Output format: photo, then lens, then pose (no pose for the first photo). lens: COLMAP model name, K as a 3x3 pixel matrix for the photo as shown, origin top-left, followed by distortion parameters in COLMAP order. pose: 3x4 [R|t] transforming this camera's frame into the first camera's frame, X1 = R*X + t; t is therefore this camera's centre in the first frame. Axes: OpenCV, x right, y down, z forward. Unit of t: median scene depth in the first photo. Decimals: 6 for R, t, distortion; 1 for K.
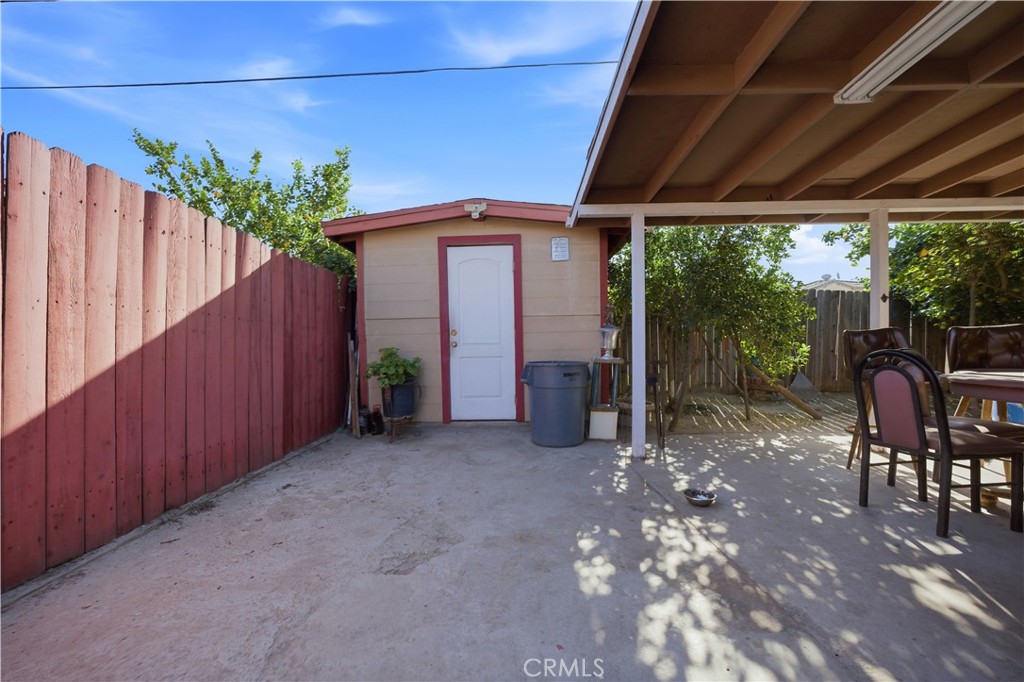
lens RADIAL K [[399.5, 0, 506.9], [0, 399.5, 359.7], [0, 0, 1]] dist [0.000801, 0.000444]
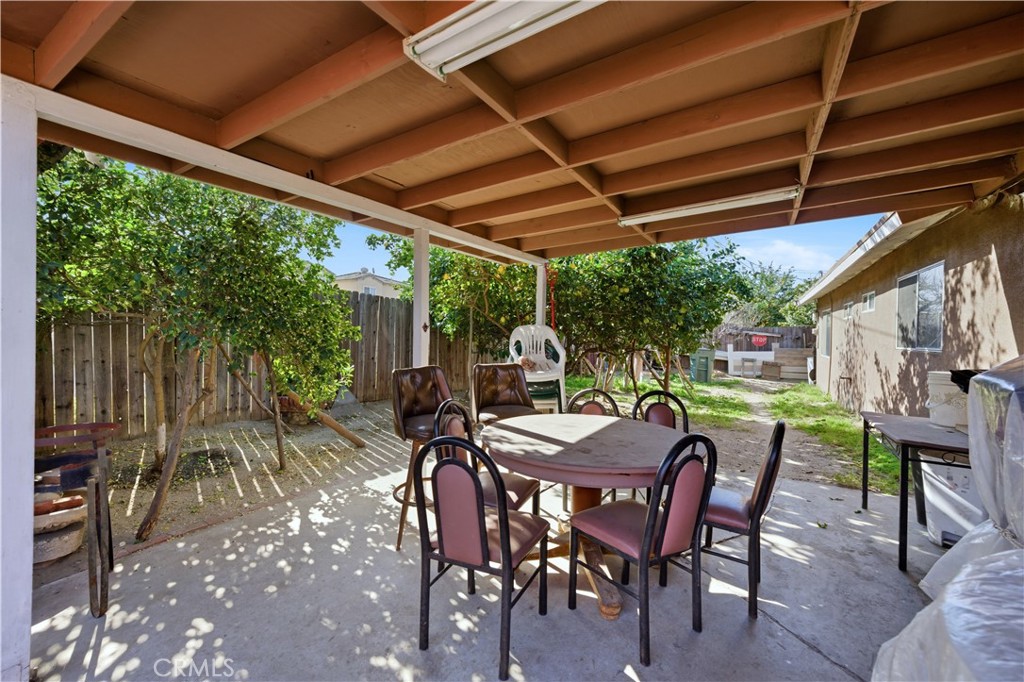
lens RADIAL K [[399.1, 0, 514.5], [0, 399.1, 336.7], [0, 0, 1]] dist [-0.017779, 0.000585]
pose [[0.504577, -0.000819, 0.863366, 0.203525], [-0.011846, 0.999899, 0.007872, -0.111399], [-0.863285, -0.014199, 0.504517, 0.285572]]
